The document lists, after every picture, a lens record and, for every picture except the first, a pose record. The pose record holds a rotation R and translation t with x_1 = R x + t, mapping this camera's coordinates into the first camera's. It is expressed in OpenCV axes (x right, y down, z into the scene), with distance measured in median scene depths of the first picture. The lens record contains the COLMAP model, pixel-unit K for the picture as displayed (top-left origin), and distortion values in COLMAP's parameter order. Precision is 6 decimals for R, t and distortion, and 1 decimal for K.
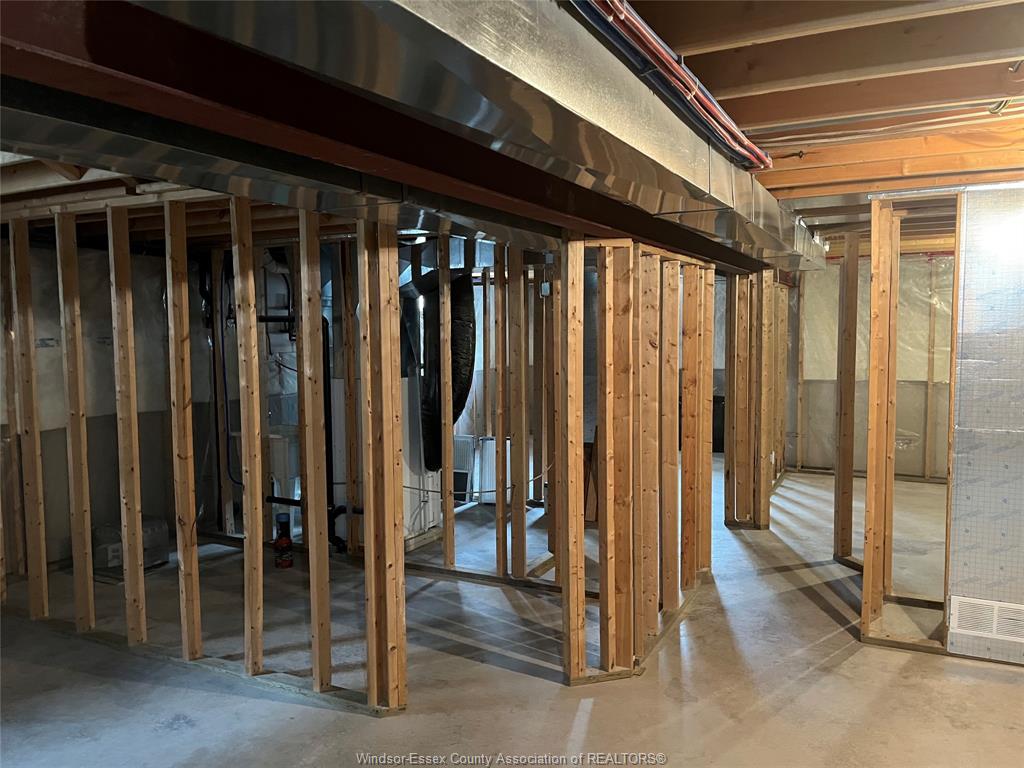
lens RADIAL K [[776.5, 0, 508.2], [0, 776.5, 387.5], [0, 0, 1]] dist [0.068842, -0.095496]
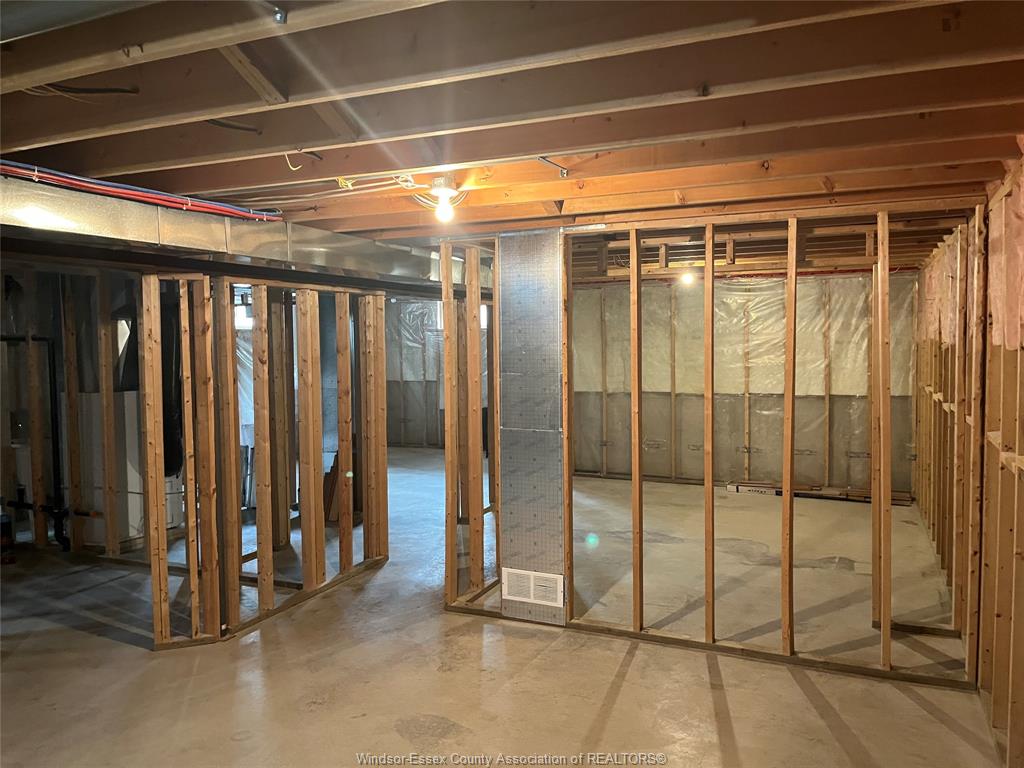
lens RADIAL K [[776.5, 0, 511.9], [0, 776.5, 377.8], [0, 0, 1]] dist [0.068842, -0.095496]
pose [[0.998621, -0.004805, 0.052270, 0.503071], [0.006501, 0.999456, -0.032334, 0.011400], [-0.052086, 0.032630, 0.998109, -0.200134]]
